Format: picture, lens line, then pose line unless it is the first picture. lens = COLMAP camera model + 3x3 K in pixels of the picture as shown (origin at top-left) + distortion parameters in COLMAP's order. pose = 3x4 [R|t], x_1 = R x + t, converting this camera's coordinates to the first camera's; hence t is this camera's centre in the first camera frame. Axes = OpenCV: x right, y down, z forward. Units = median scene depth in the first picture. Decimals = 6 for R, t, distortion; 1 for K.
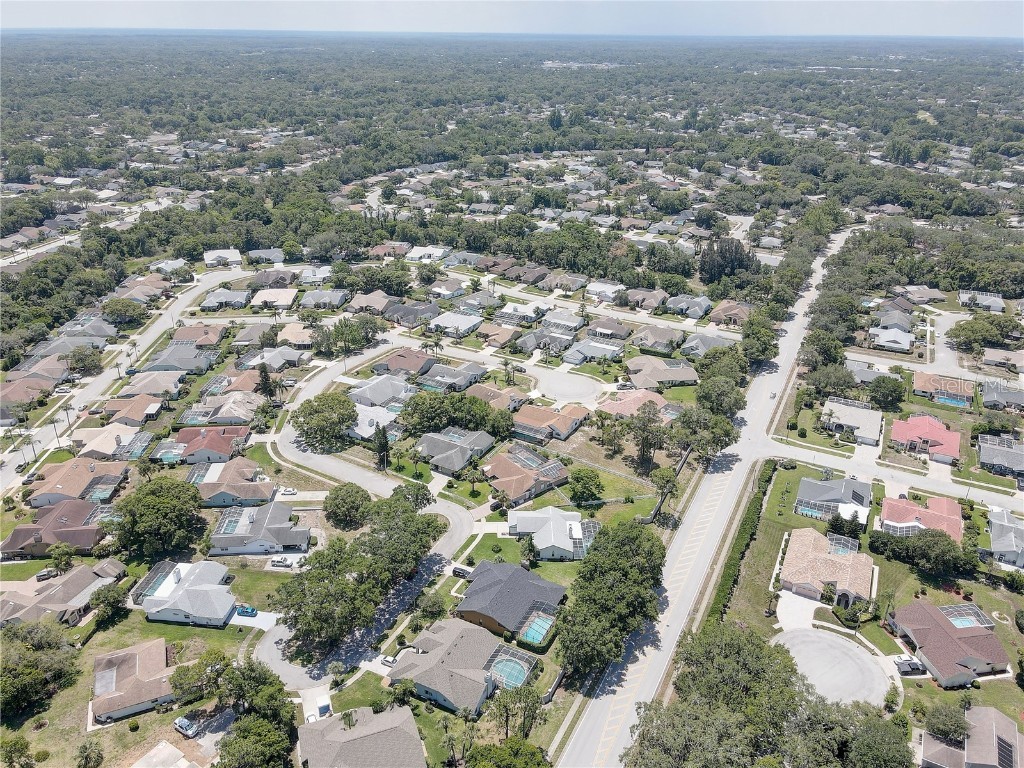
lens RADIAL K [[751.0, 0, 513.5], [0, 751.0, 383.2], [0, 0, 1]] dist [0.002472, 0.024412]
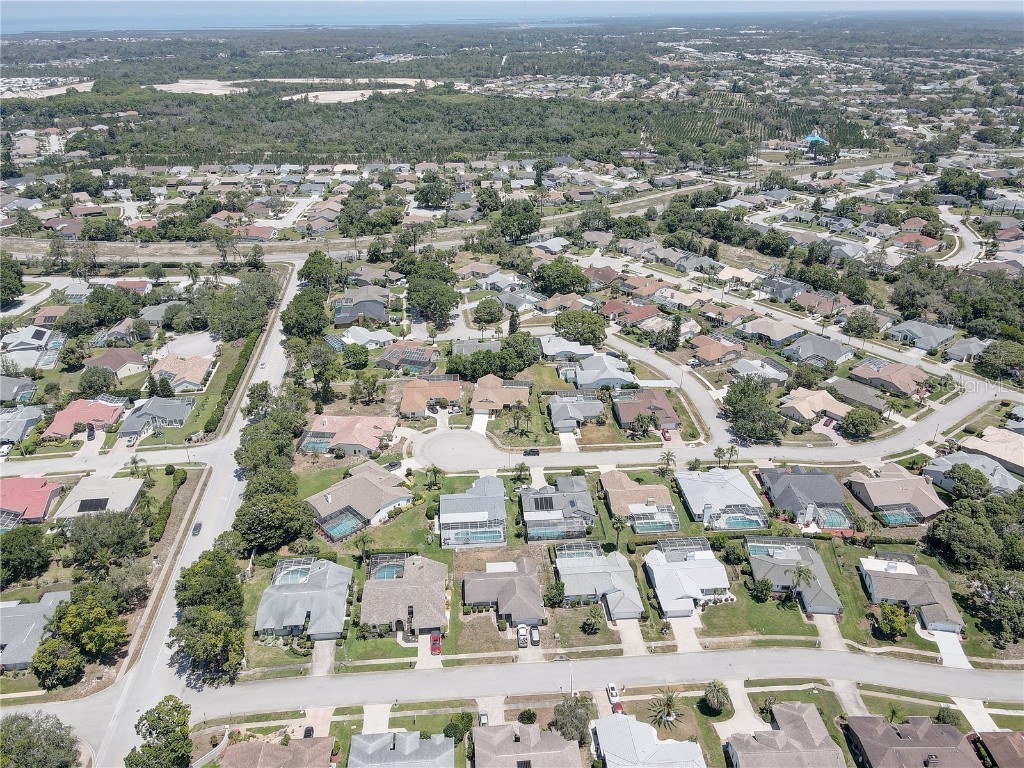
lens RADIAL K [[751.0, 0, 510.8], [0, 751.0, 386.8], [0, 0, 1]] dist [0.002472, 0.024412]
pose [[-0.827327, 0.249708, -0.503165, 0.441630], [-0.243069, 0.648403, 0.721451, -0.681443], [0.506405, 0.719180, -0.475745, 1.449358]]
